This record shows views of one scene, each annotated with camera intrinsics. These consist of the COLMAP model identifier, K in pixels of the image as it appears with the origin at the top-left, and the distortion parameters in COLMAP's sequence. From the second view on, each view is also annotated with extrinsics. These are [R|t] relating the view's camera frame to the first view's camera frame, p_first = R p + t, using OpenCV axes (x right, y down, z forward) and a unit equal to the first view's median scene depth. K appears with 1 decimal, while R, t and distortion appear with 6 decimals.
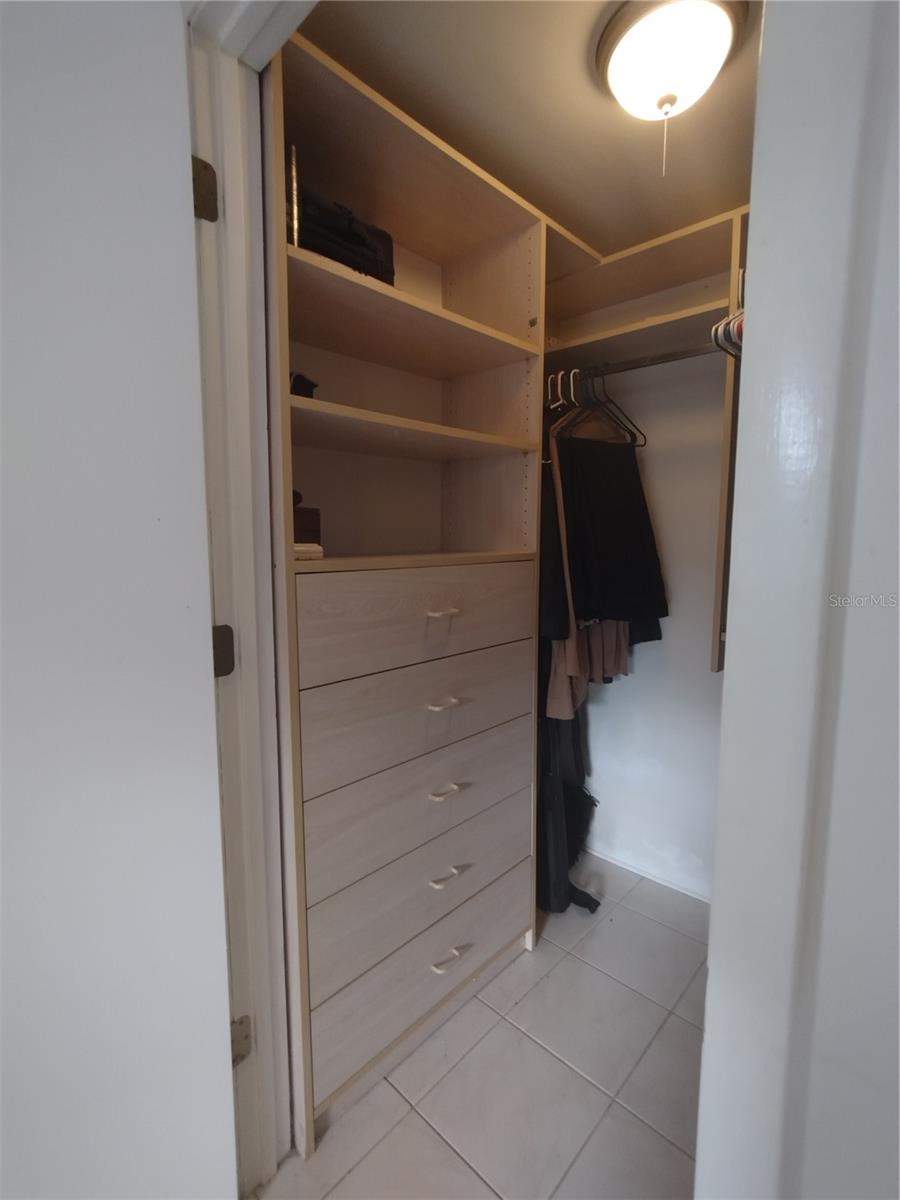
lens RADIAL K [[555.0, 0, 445.0], [0, 555.0, 594.9], [0, 0, 1]] dist [0.001931, -0.000116]
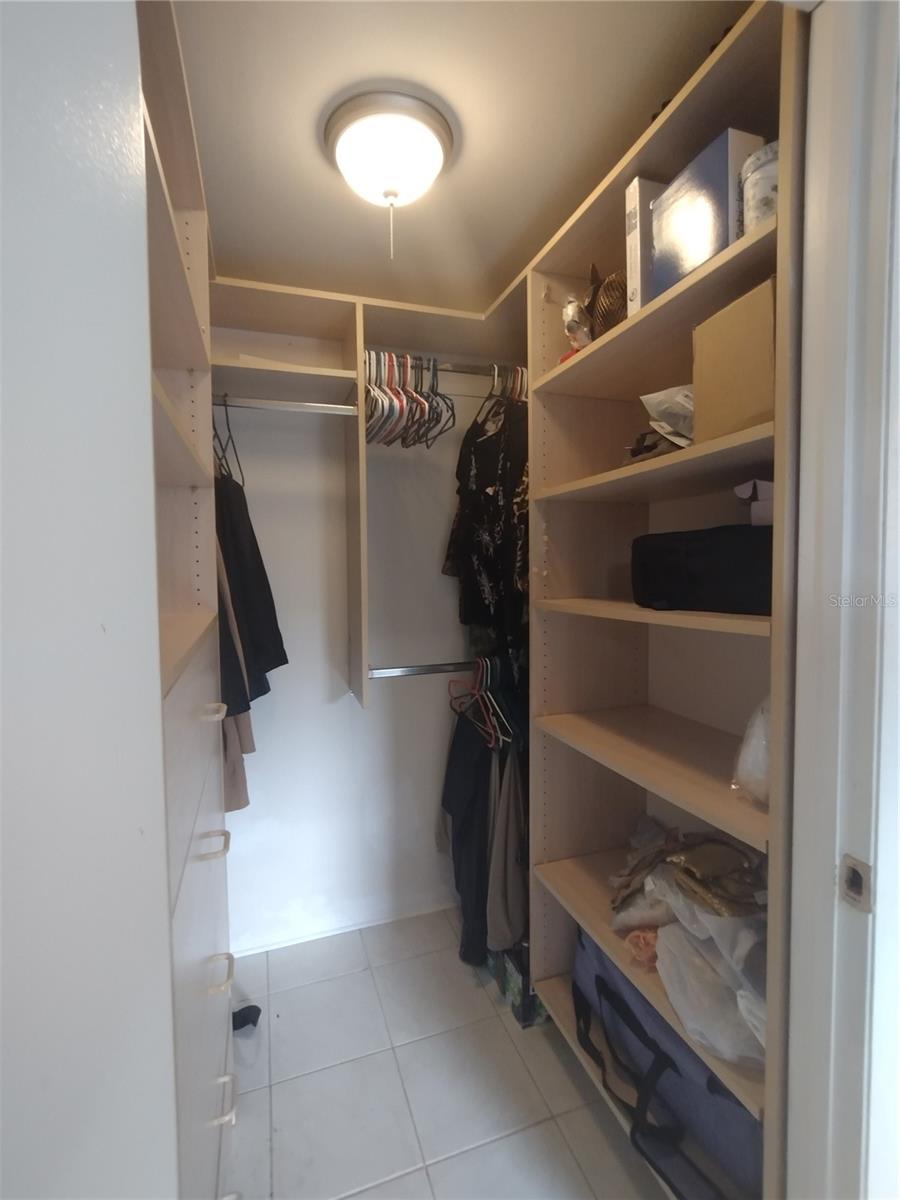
lens RADIAL K [[555.0, 0, 445.0], [0, 555.0, 594.9], [0, 0, 1]] dist [0.001931, -0.000116]
pose [[0.460901, -0.053091, 0.885862, -0.444033], [0.113420, 0.993547, 0.000533, -0.073297], [-0.880174, 0.100229, 0.463948, 0.381884]]
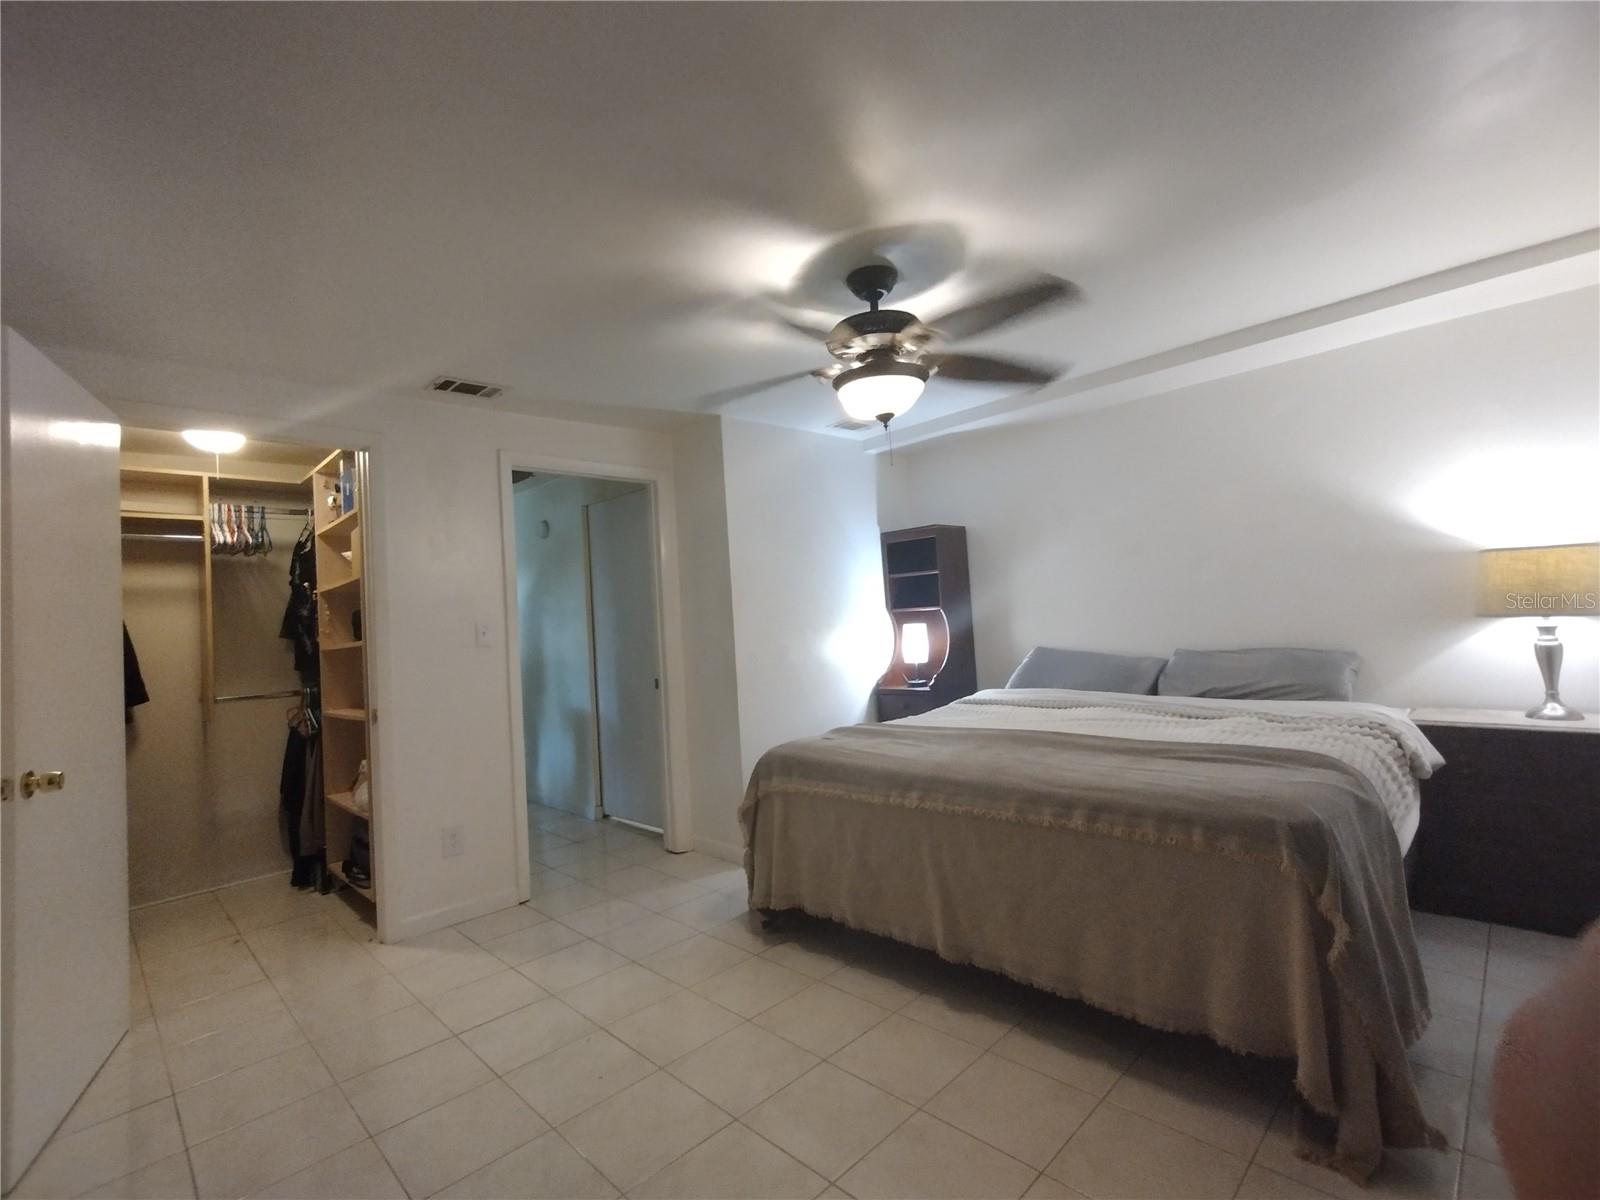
lens RADIAL K [[740.0, 0, 800.0], [0, 740.0, 600.0], [0, 0, 1]] dist [0.001931, -0.000116]
pose [[0.024857, 0.039148, 0.998924, -1.918088], [0.175963, 0.983461, -0.042921, 0.192579], [-0.984083, 0.176840, 0.017557, -0.939092]]
